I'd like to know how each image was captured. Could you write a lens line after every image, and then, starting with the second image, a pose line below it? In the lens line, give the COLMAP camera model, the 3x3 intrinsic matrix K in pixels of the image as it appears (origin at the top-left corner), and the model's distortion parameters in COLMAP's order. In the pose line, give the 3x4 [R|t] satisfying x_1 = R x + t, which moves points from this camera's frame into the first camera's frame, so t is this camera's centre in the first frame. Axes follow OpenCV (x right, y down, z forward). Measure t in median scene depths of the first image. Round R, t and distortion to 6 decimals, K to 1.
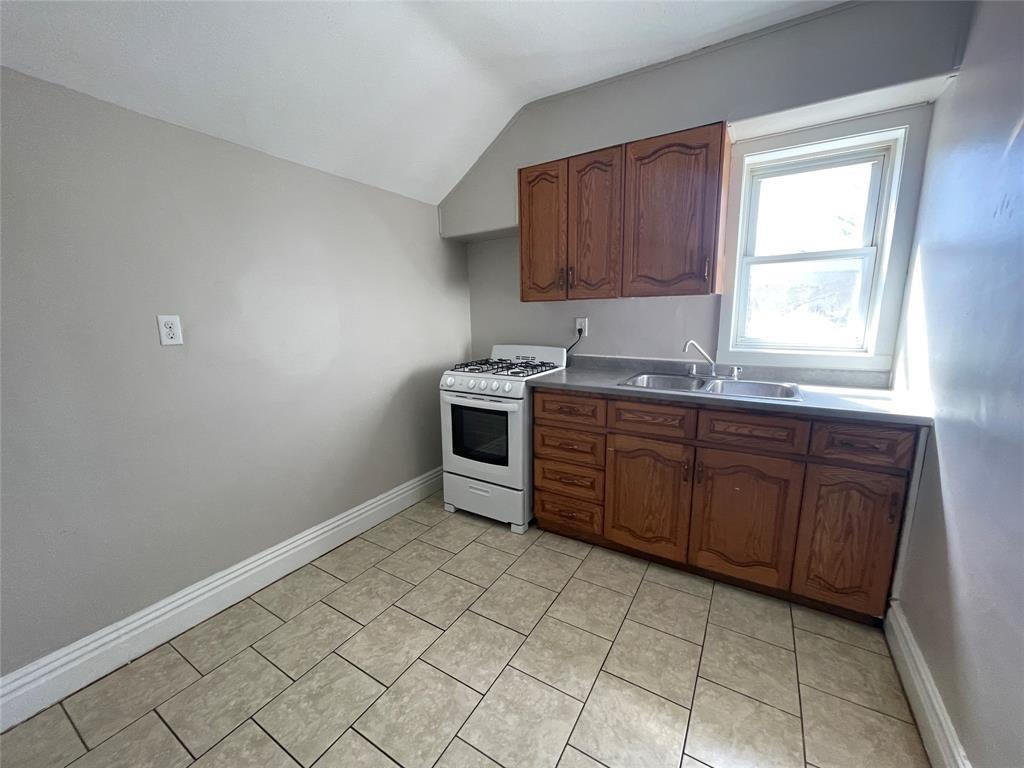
lens RADIAL K [[413.2, 0, 512.0], [0, 413.2, 384.0], [0, 0, 1]] dist [-0.001791, -0.000185]
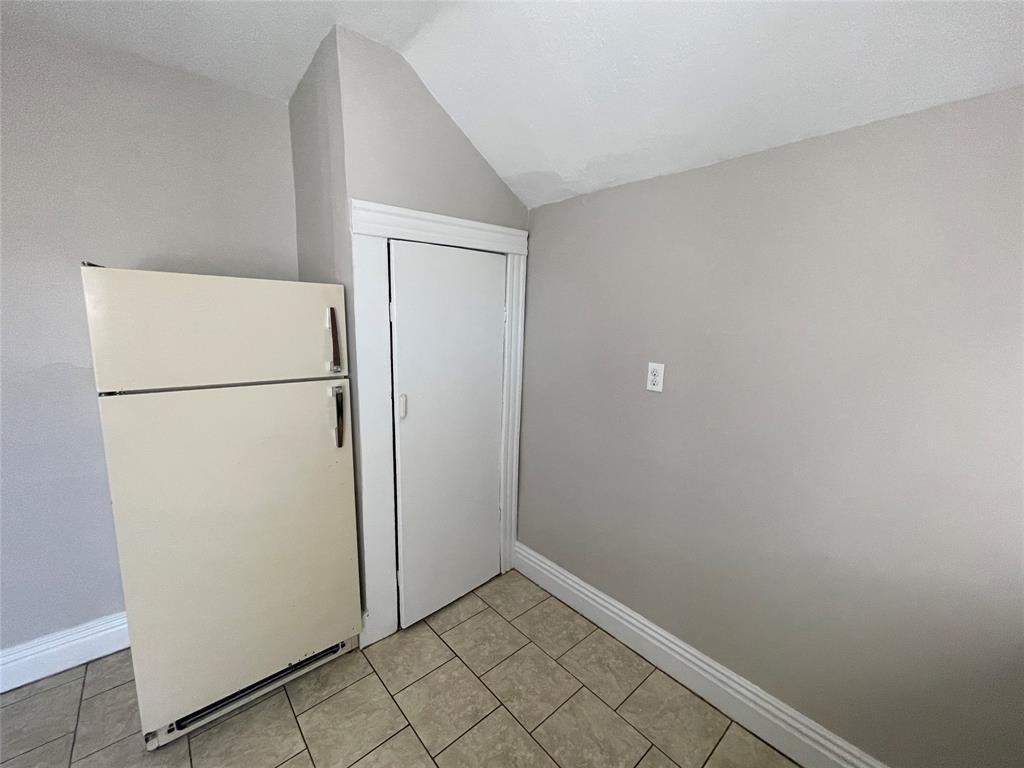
lens RADIAL K [[413.2, 0, 512.0], [0, 413.2, 384.0], [0, 0, 1]] dist [-0.001791, -0.000185]
pose [[-0.298091, 0.148583, -0.942902, 0.277321], [-0.187091, 0.959556, 0.210354, -0.268743], [0.936023, 0.239113, -0.258237, 0.938436]]
